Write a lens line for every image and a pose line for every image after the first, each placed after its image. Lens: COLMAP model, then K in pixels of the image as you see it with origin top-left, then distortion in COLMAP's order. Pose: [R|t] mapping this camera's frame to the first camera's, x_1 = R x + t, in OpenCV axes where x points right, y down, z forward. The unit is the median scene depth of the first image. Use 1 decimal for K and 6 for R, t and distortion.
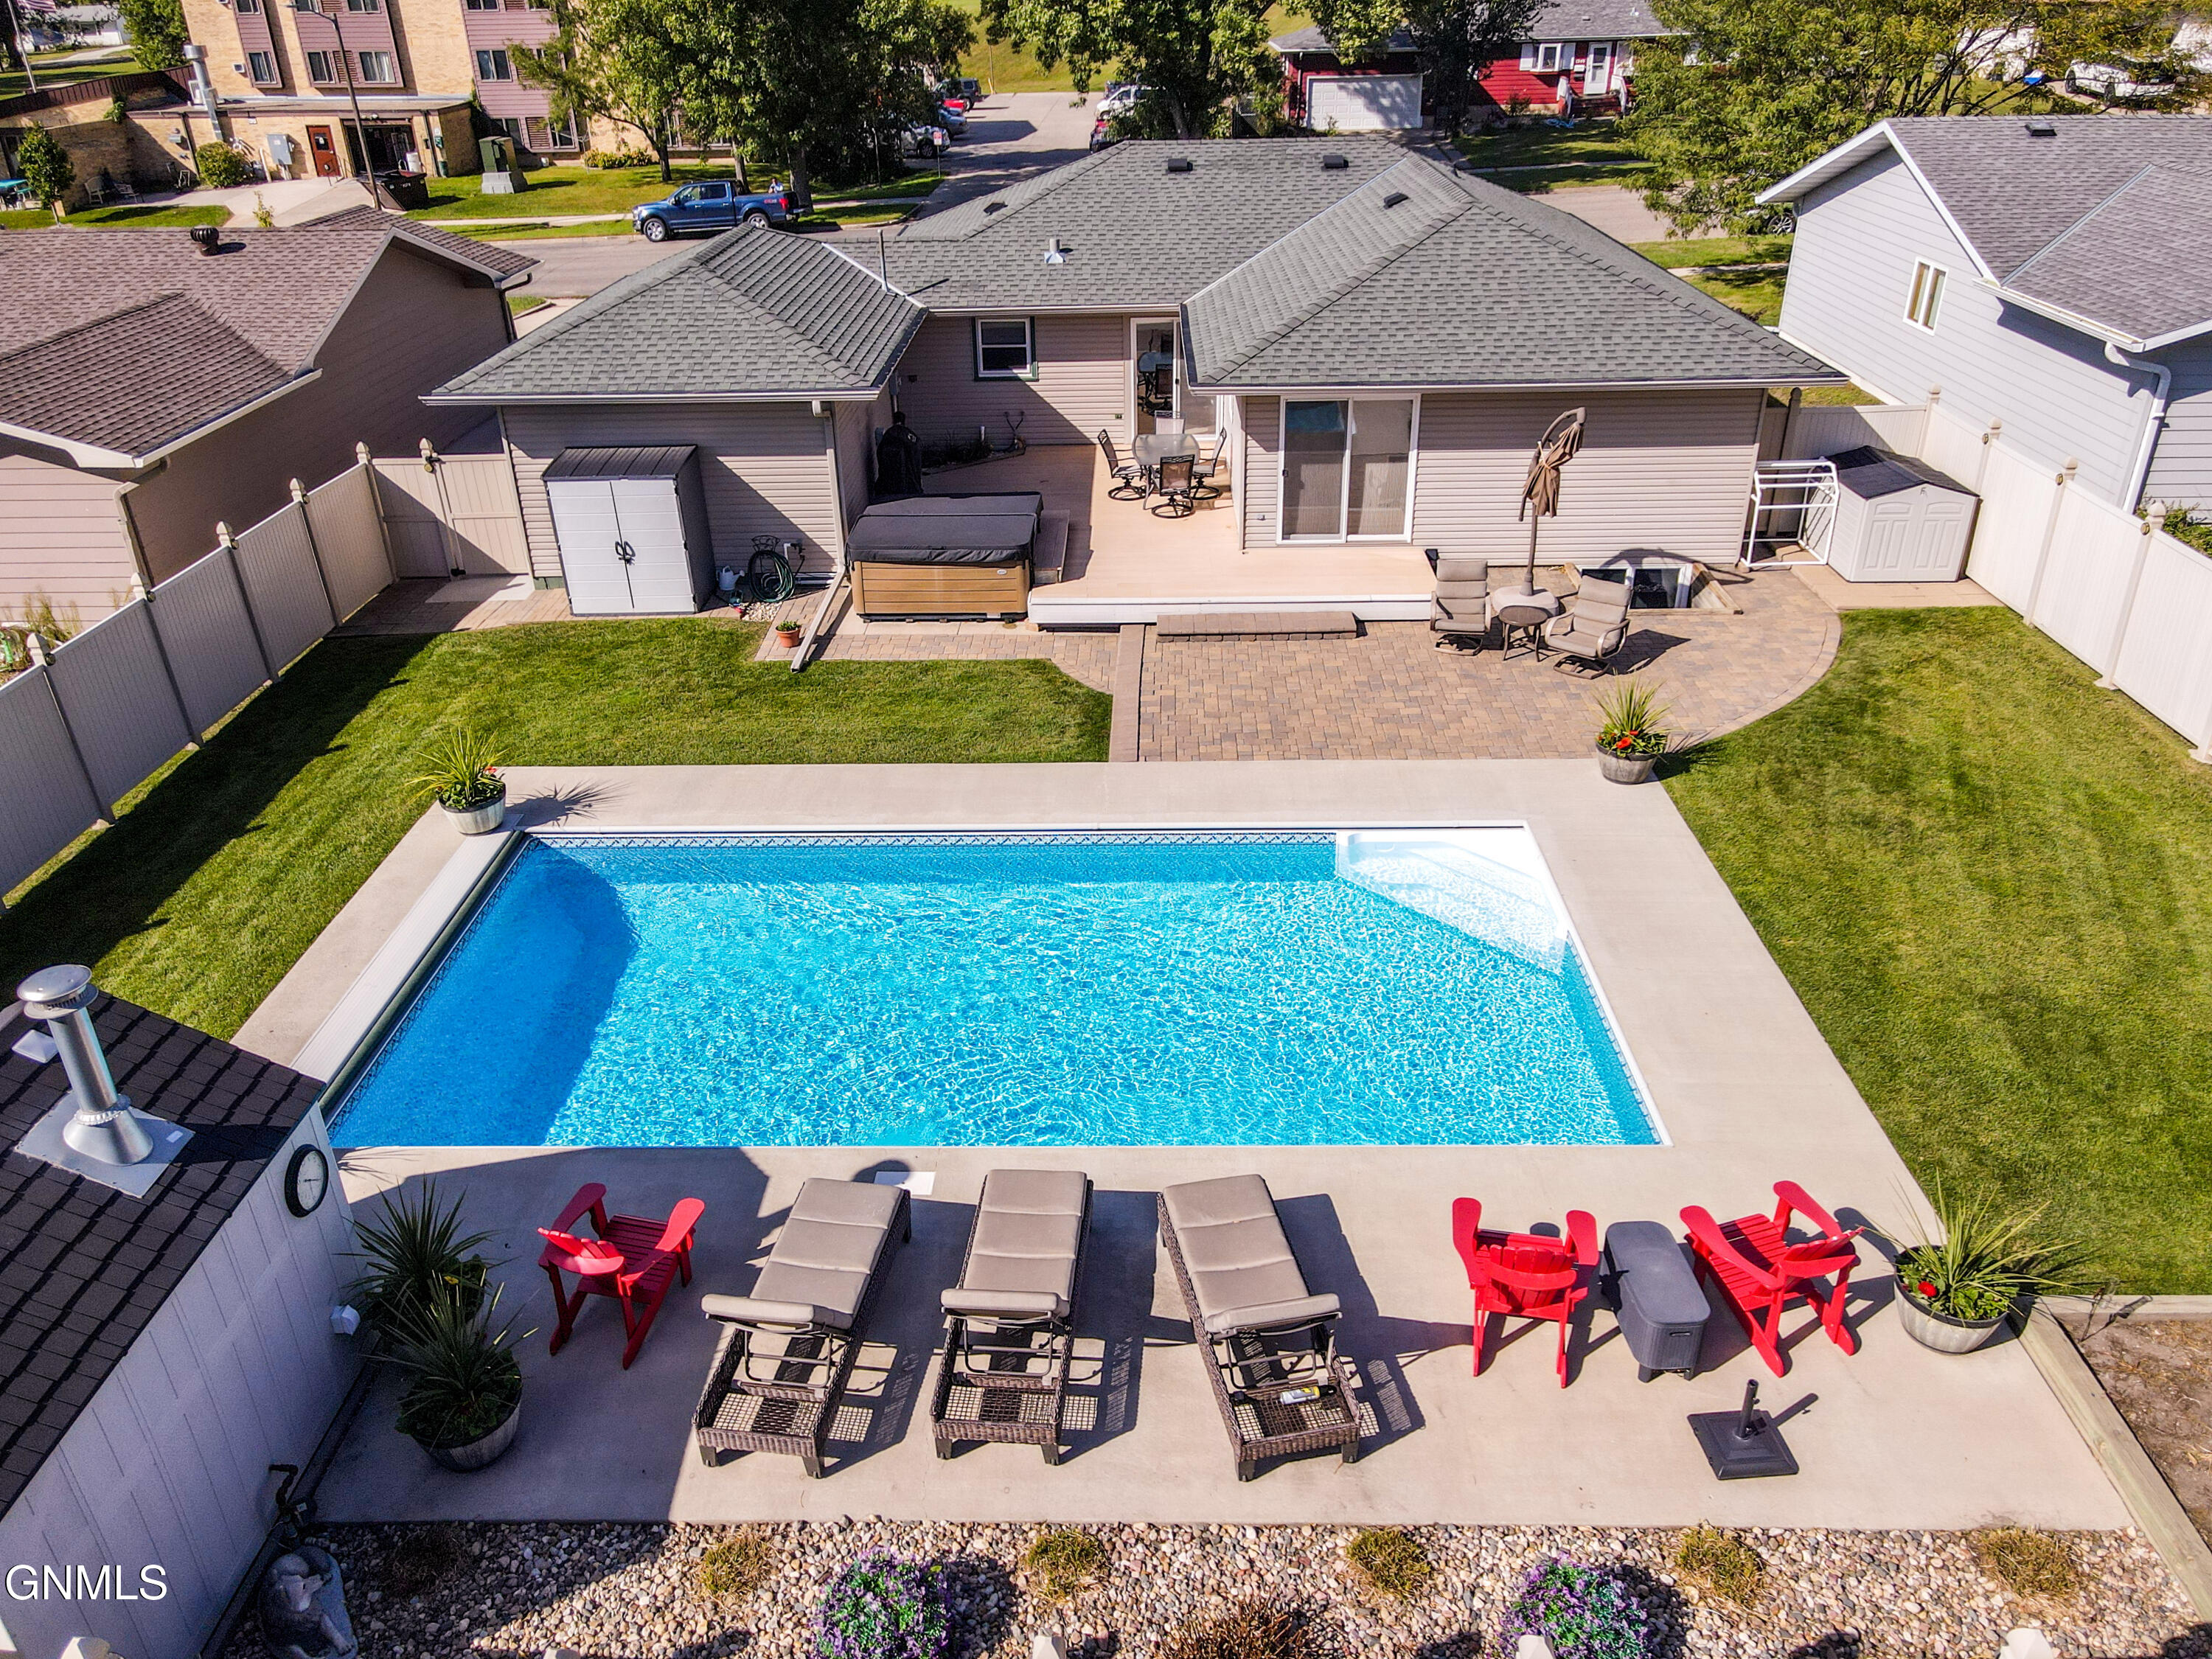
lens RADIAL K [[1609.5, 0, 1104.9], [0, 1609.5, 828.6], [0, 0, 1]] dist [0.023512, -0.001282]
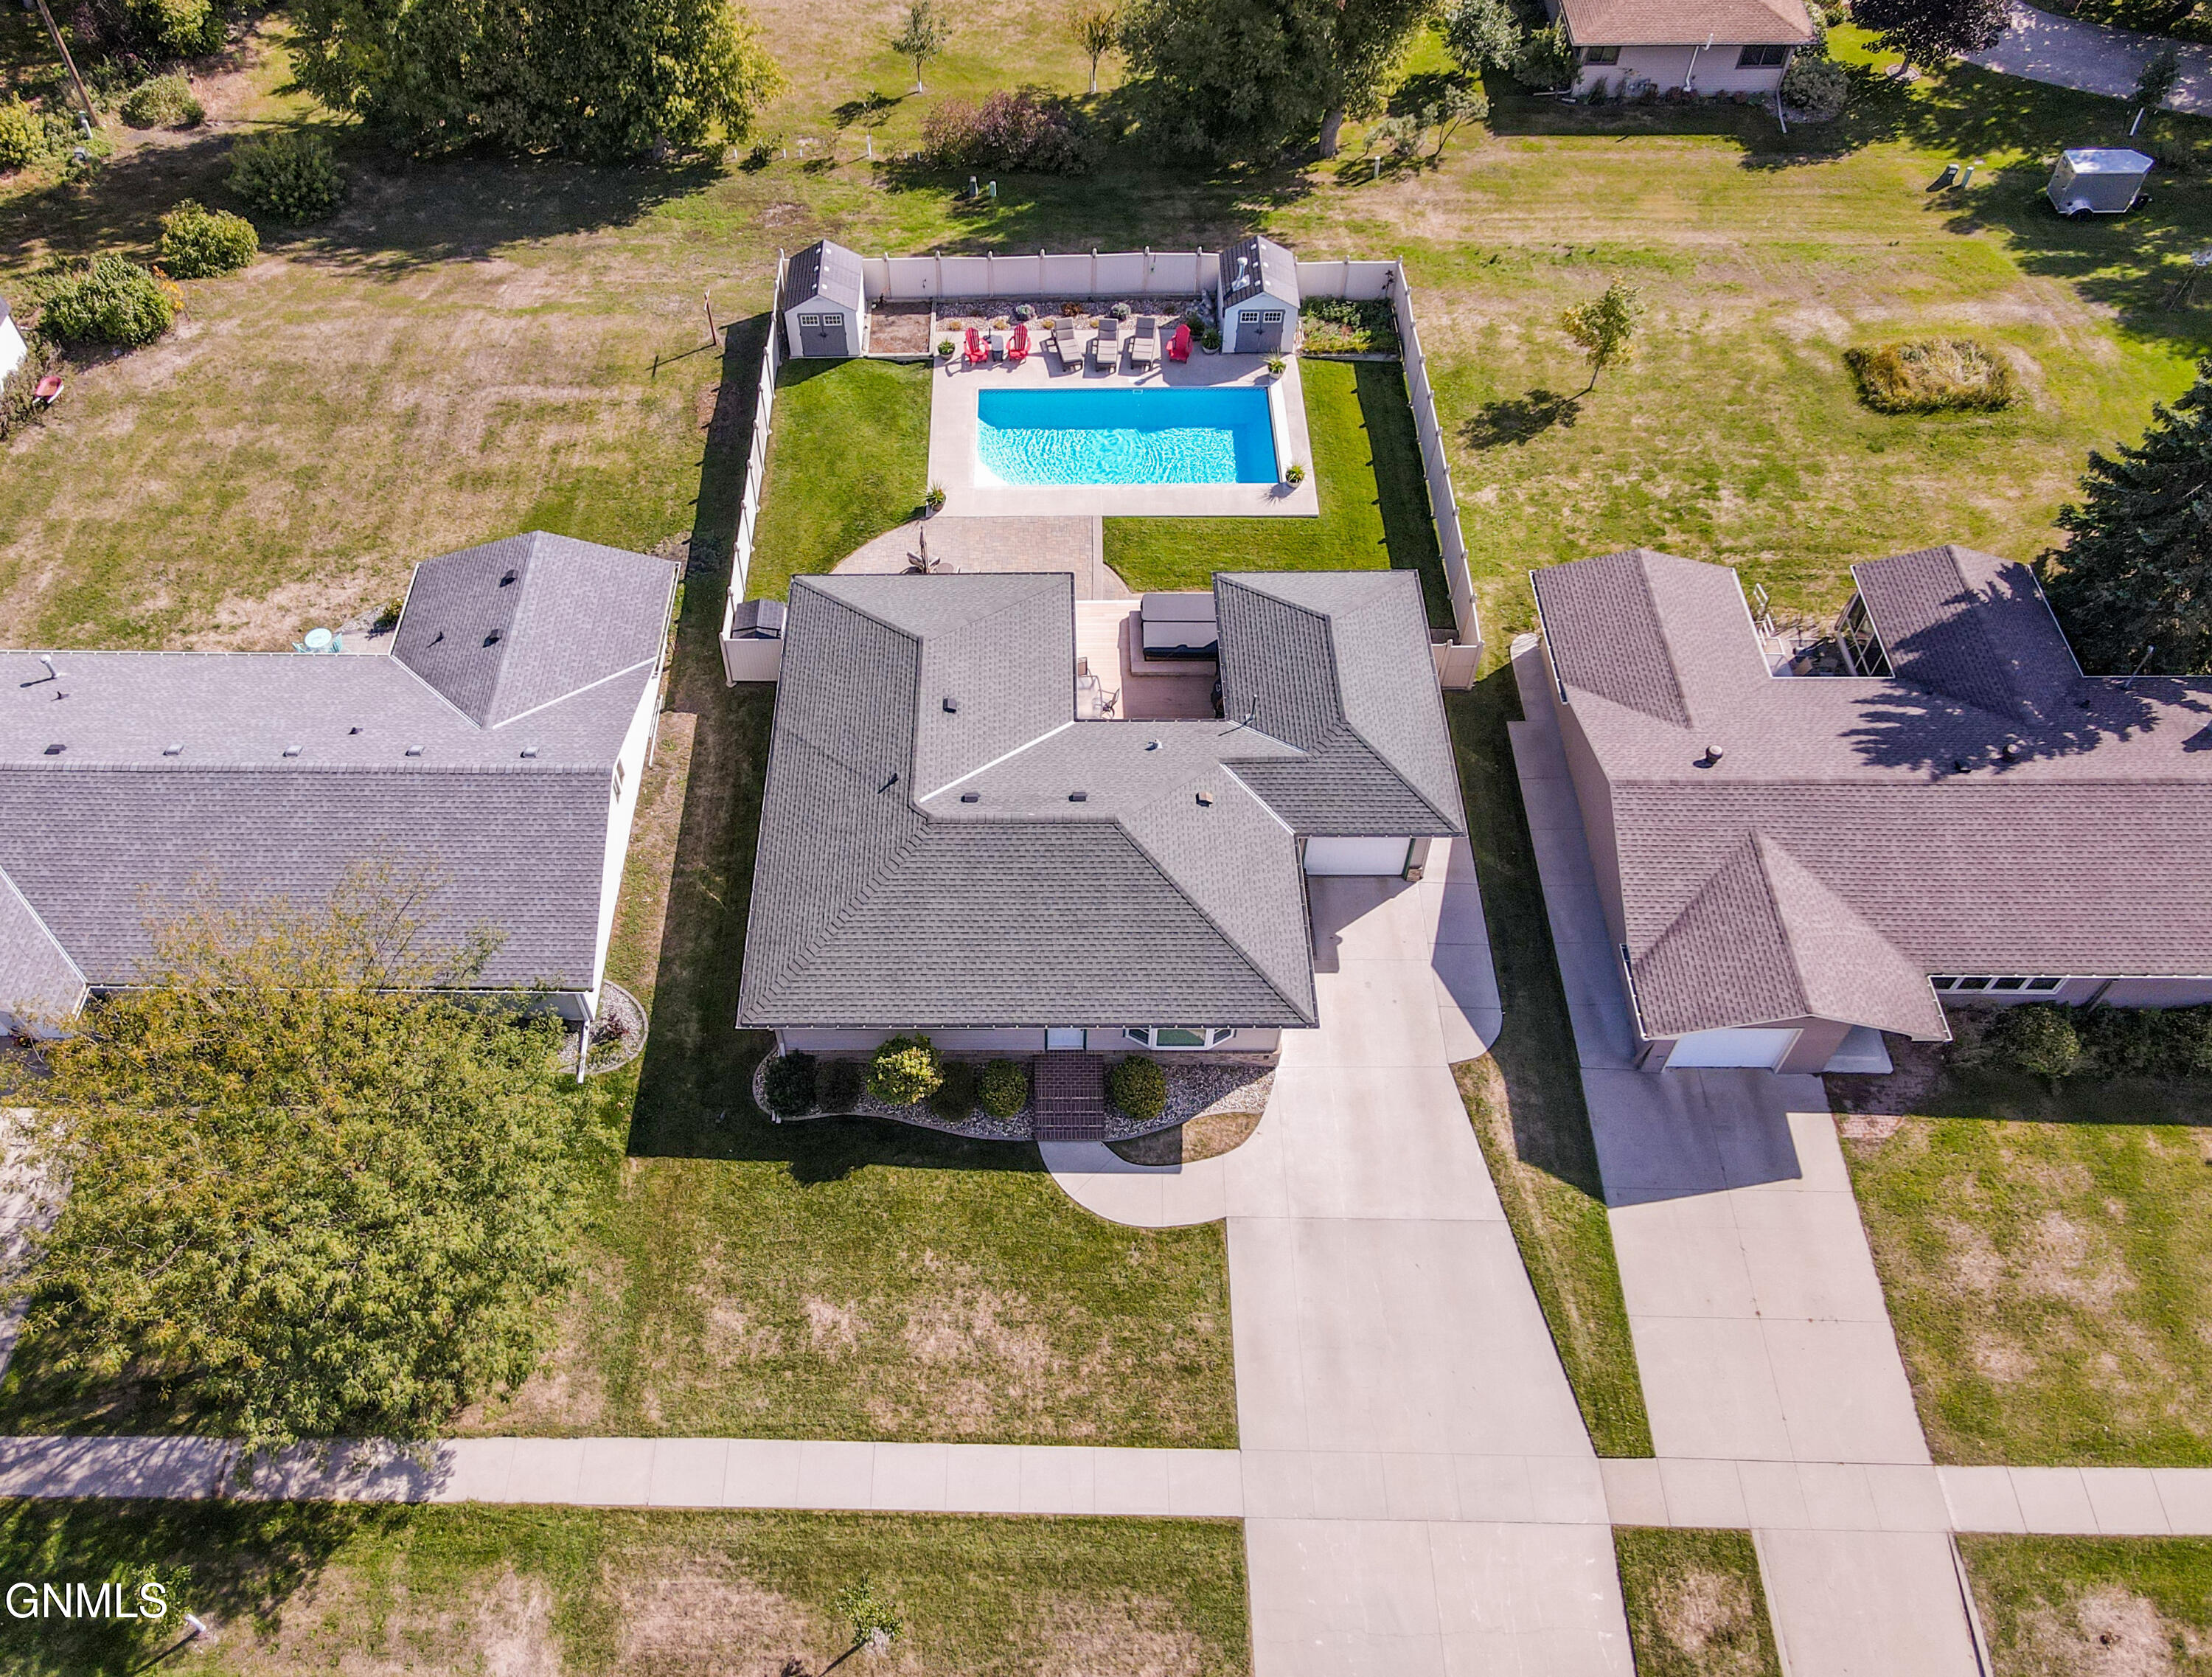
lens RADIAL K [[1706.9, 0, 990.1], [0, 1706.9, 787.5], [0, 0, 1]] dist [0.014182, 0.003498]
pose [[-0.998930, 0.031762, 0.033615, 0.121845], [0.038331, 0.161954, 0.986054, -3.186941], [0.025875, 0.986287, -0.162998, 2.061650]]
